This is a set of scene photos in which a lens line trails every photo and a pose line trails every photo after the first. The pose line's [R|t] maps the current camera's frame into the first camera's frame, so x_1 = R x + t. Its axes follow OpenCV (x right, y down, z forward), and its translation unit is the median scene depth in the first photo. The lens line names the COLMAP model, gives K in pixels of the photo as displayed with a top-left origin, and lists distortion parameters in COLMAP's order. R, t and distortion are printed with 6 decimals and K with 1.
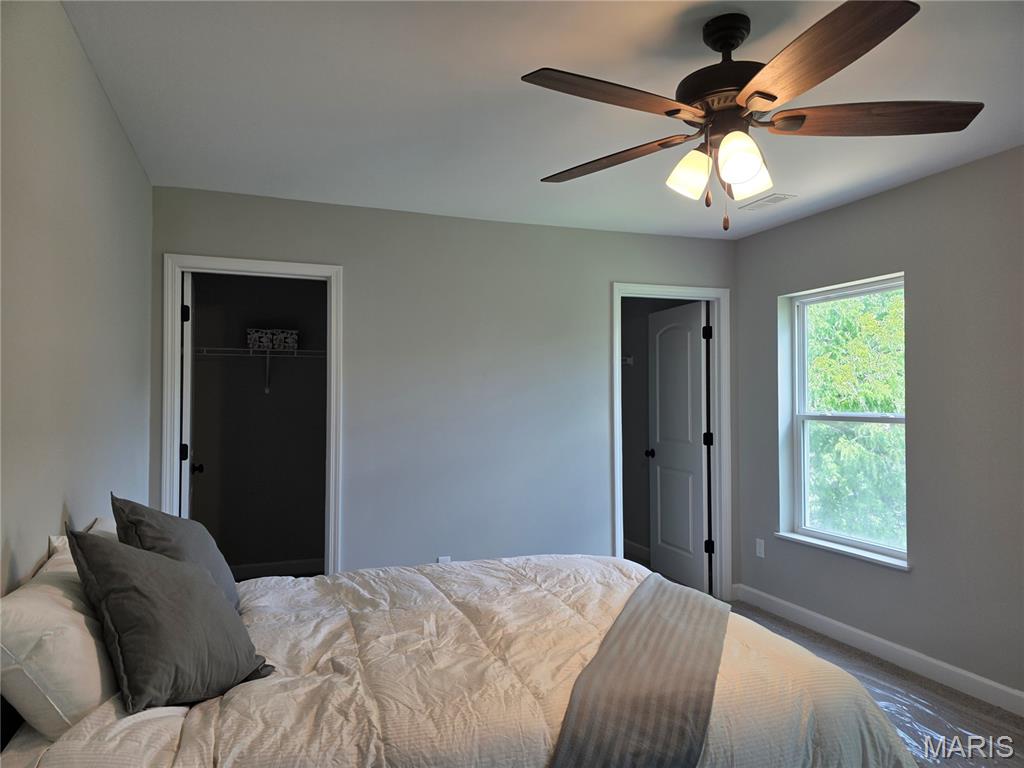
lens RADIAL K [[681.1, 0, 509.7], [0, 681.1, 386.6], [0, 0, 1]] dist [0.070977, -0.069281]
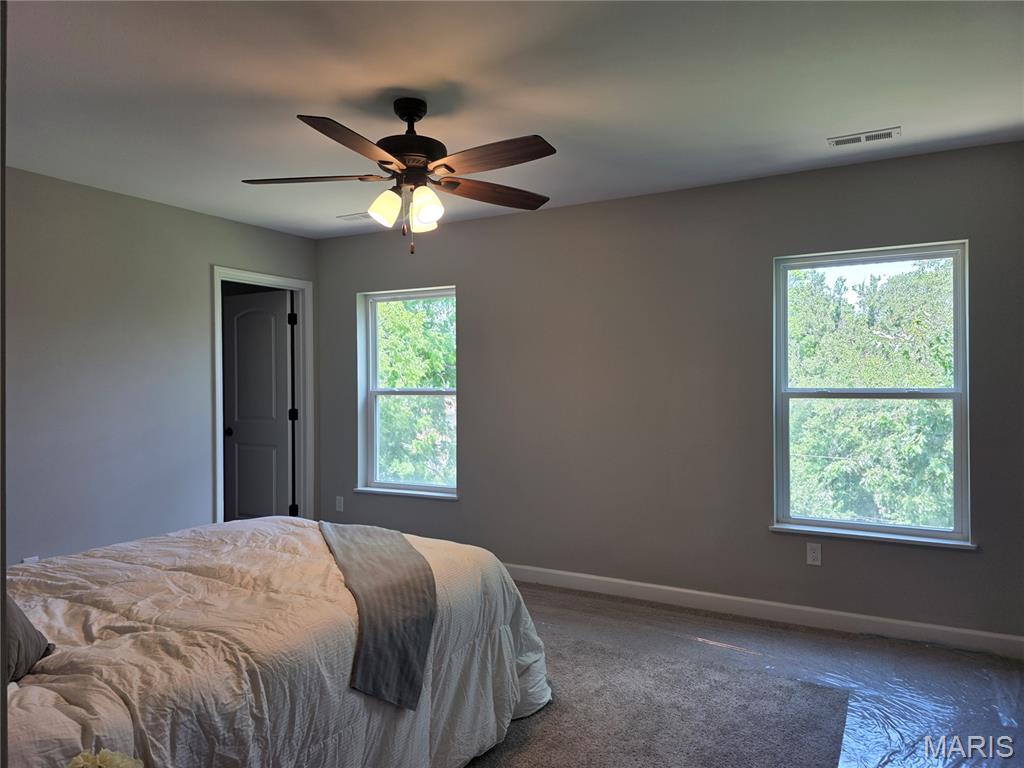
lens RADIAL K [[681.9, 0, 503.9], [0, 681.9, 385.9], [0, 0, 1]] dist [0.073180, -0.079689]
pose [[0.748760, -0.010901, 0.662751, -0.456554], [-0.006121, 0.999708, 0.023359, 0.003854], [-0.662813, -0.021548, 0.748475, -0.155361]]
